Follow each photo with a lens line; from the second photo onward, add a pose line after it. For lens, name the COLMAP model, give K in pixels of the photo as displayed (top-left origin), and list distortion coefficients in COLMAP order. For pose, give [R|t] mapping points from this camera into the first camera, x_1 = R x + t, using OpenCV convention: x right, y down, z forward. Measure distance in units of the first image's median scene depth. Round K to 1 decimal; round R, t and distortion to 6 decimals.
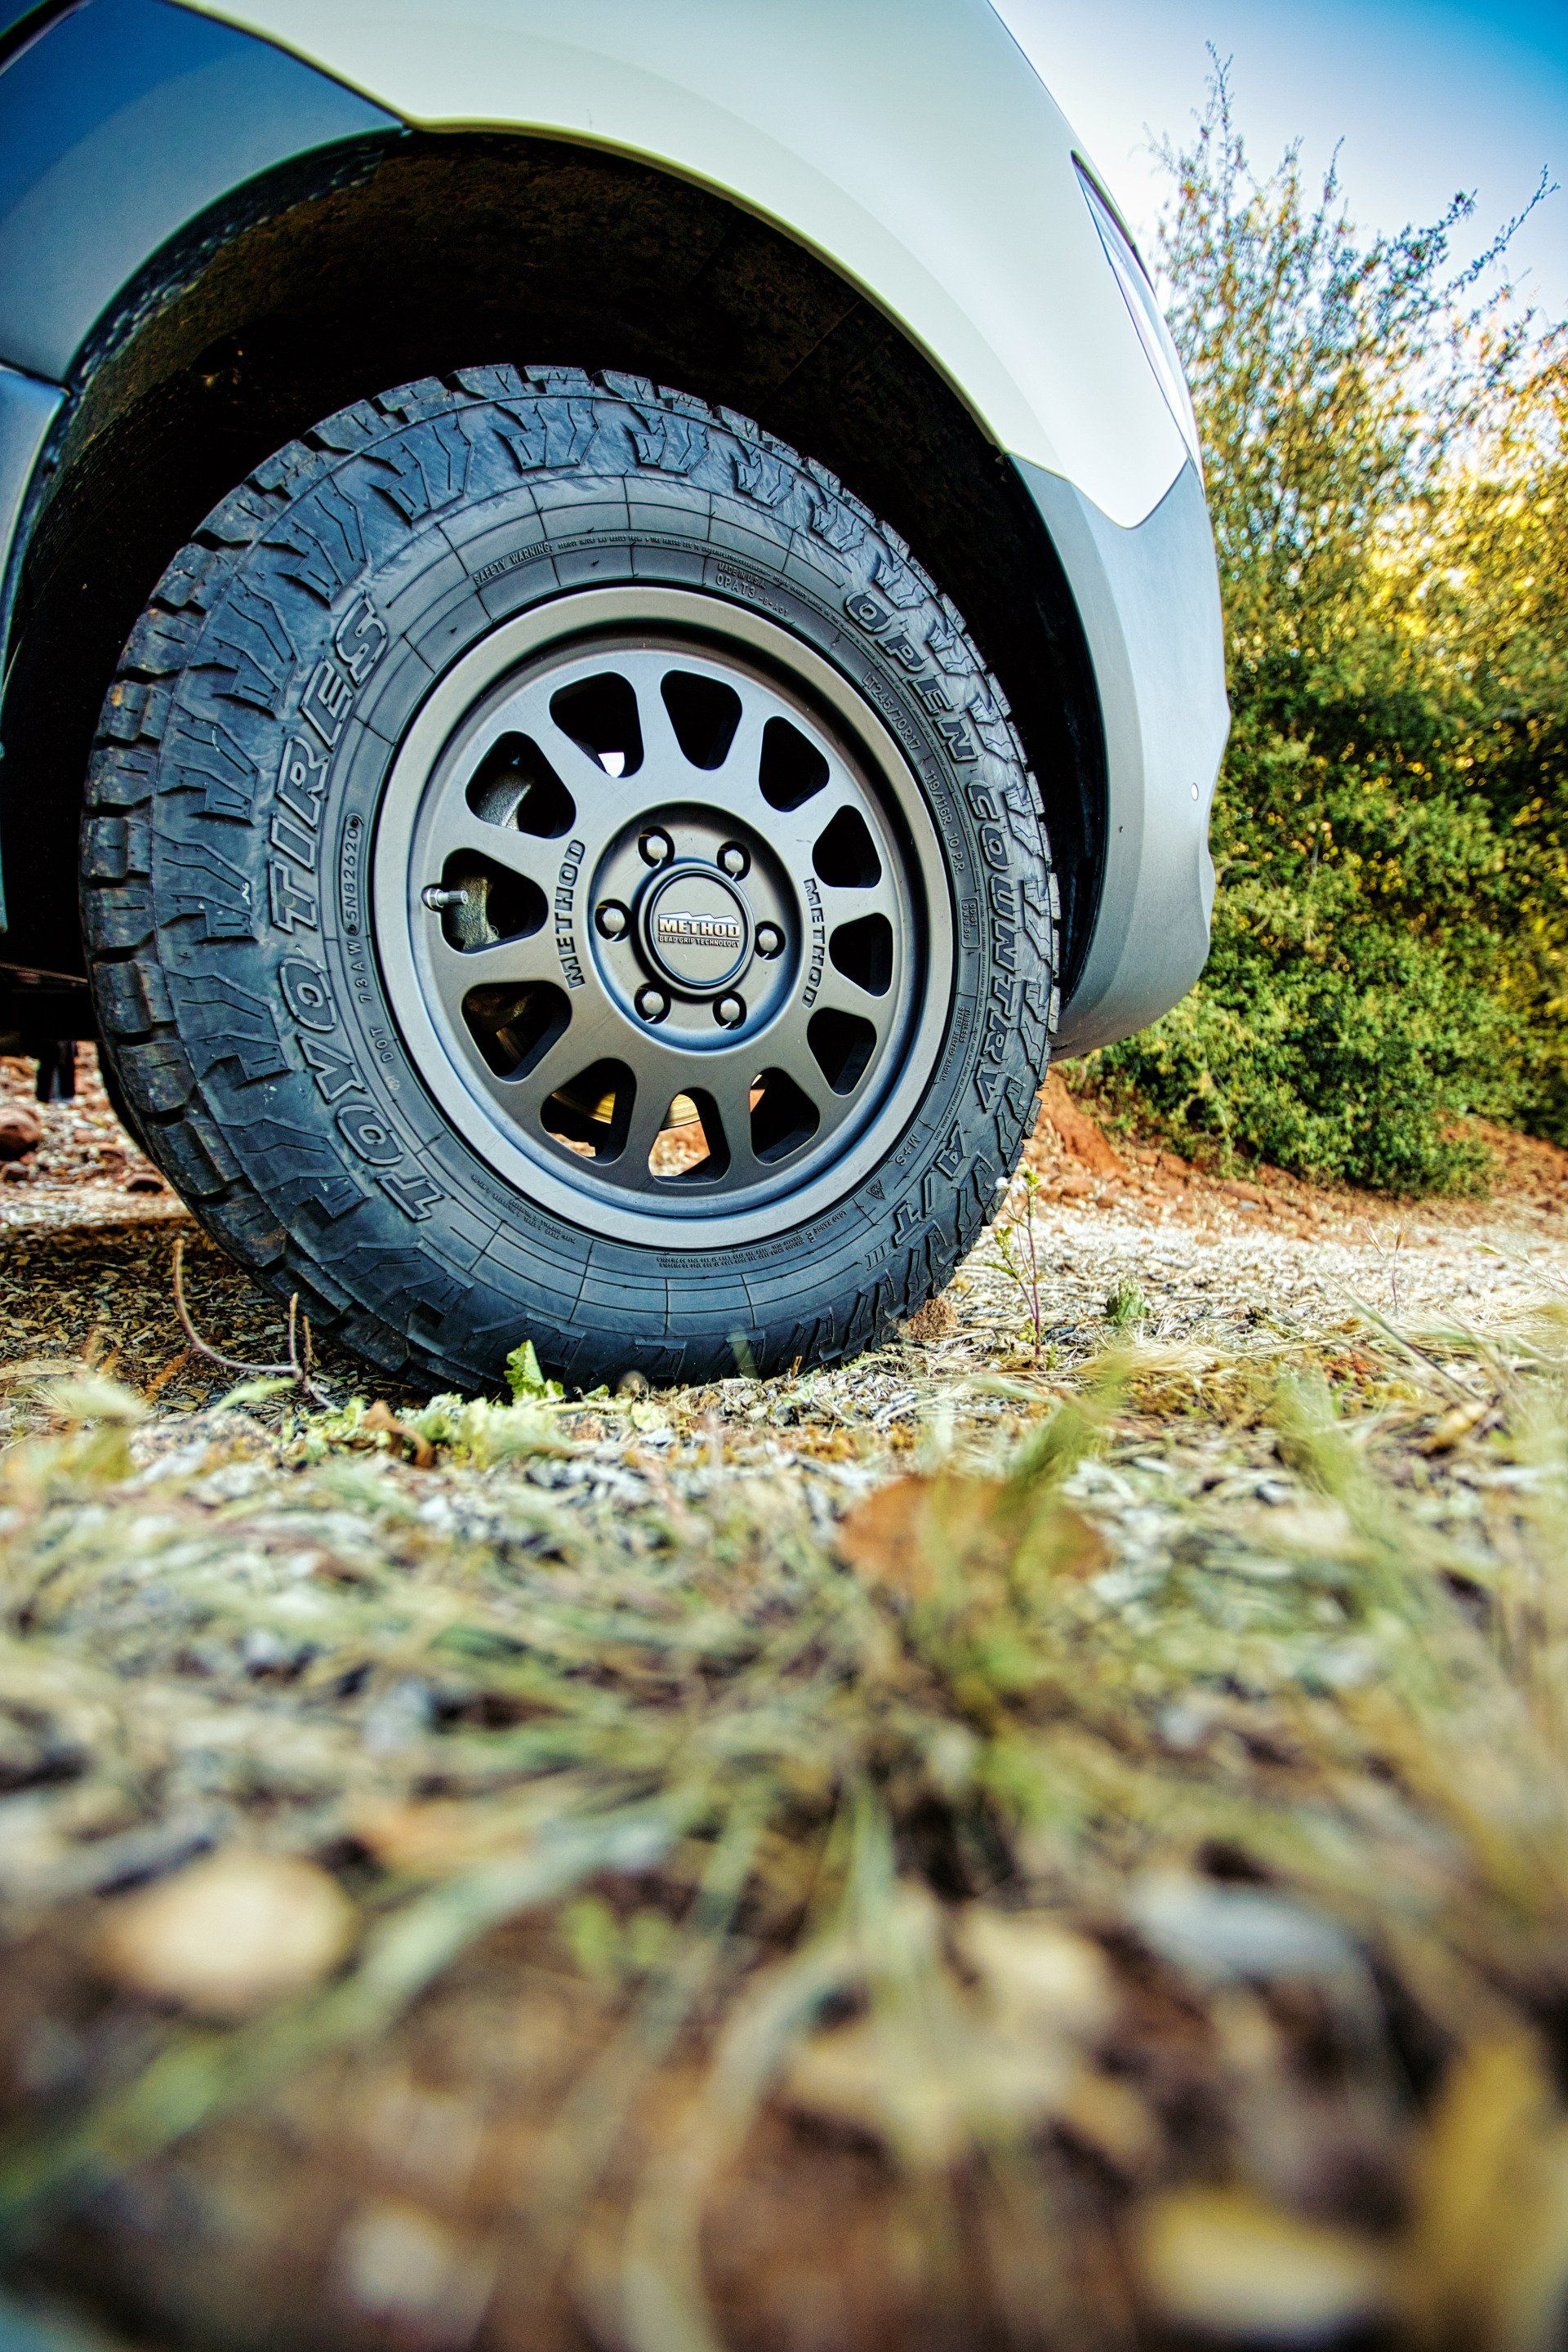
lens RADIAL K [[1080.2, 0, 789.8], [0, 1080.2, 1174.1], [0, 0, 1]] dist [-0.052242, 0.017279]
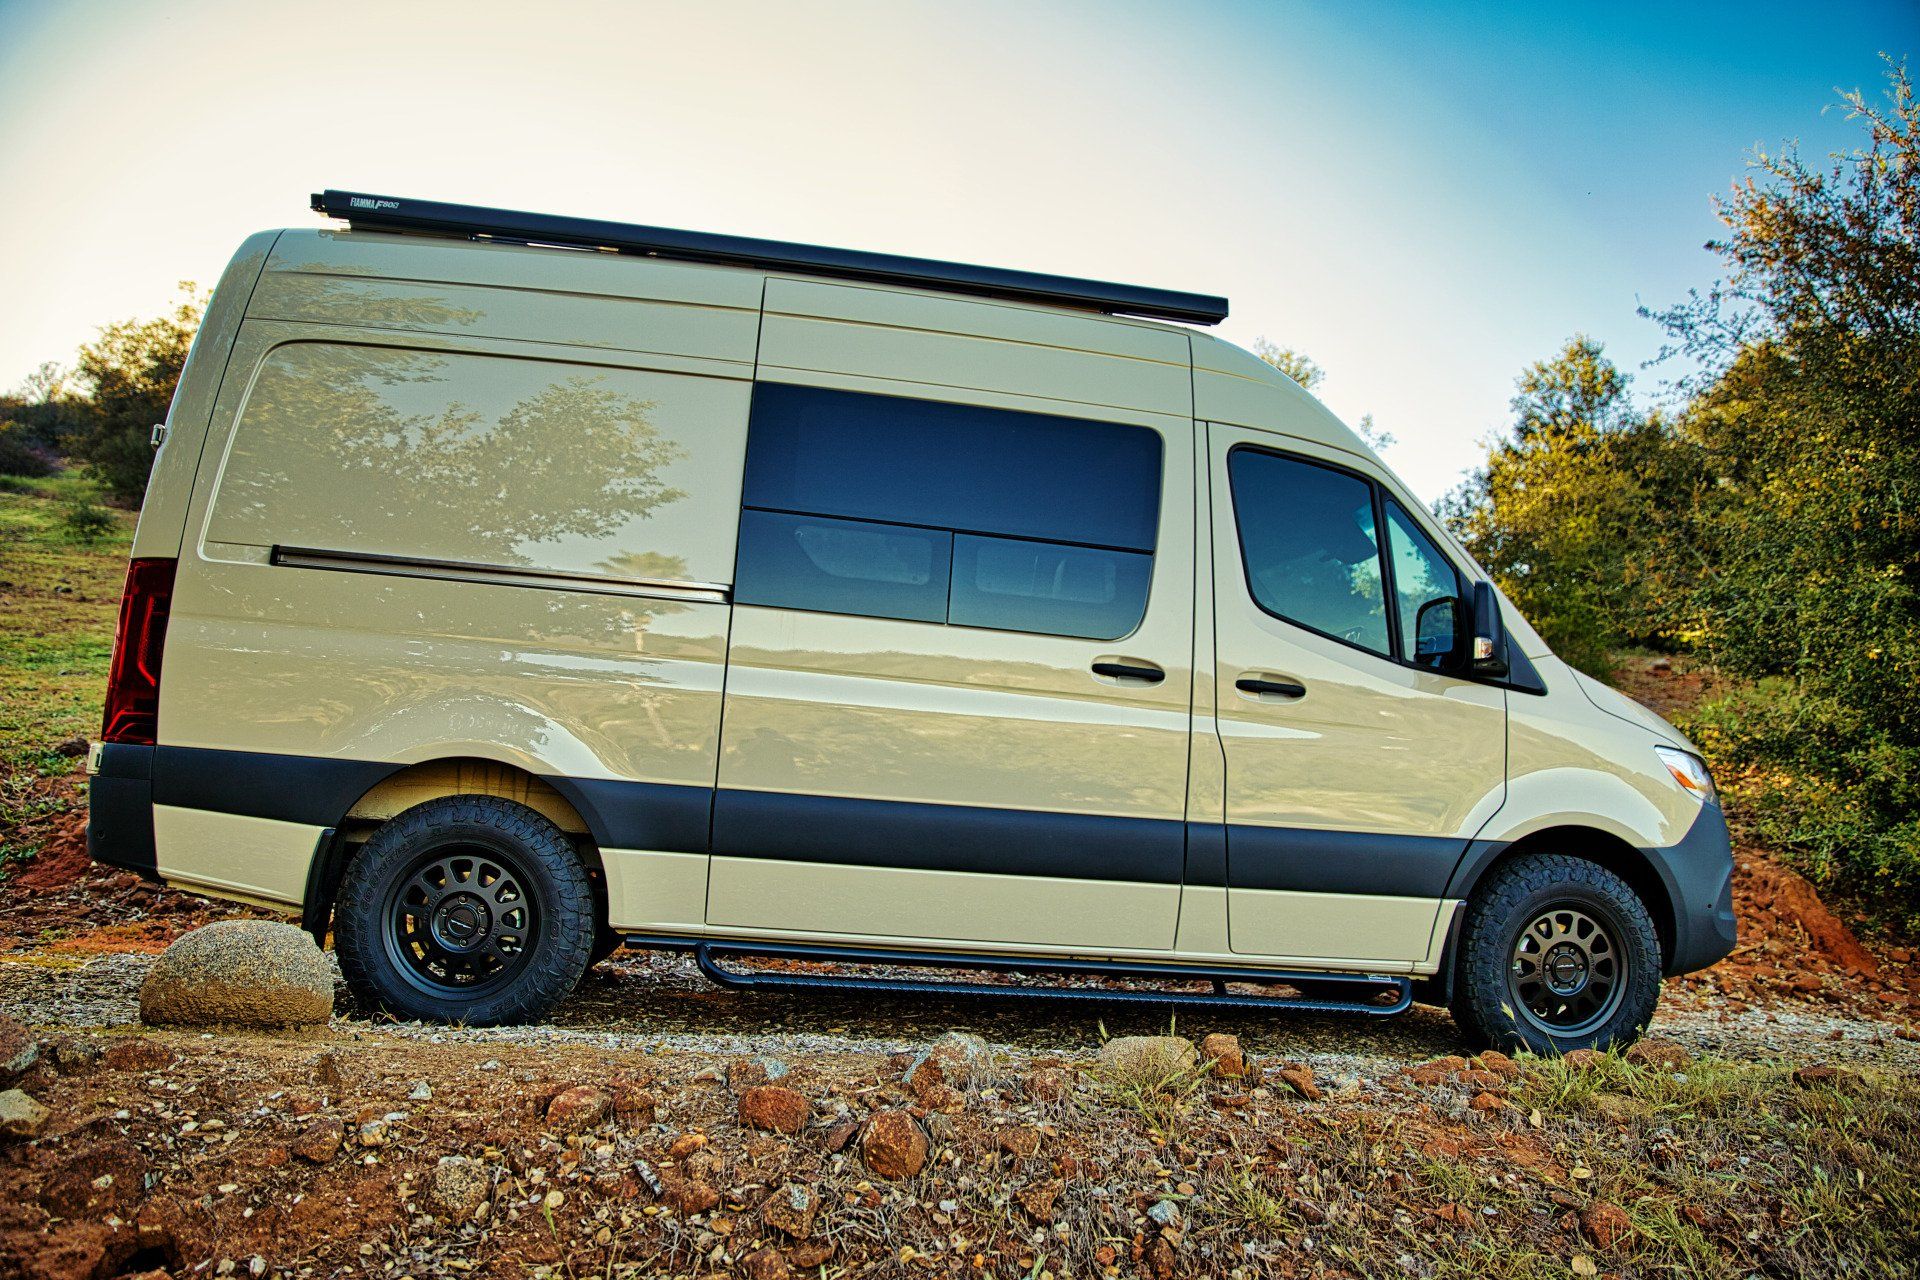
lens RADIAL K [[1336.9, 0, 960.0], [0, 1336.9, 640.0], [0, 0, 1]] dist [-0.098915, 0.089956]
pose [[0.914036, -0.048810, -0.402685, -0.121309], [-0.025334, 0.983926, -0.176769, -0.523767], [0.404840, 0.171775, 0.898108, -5.132552]]
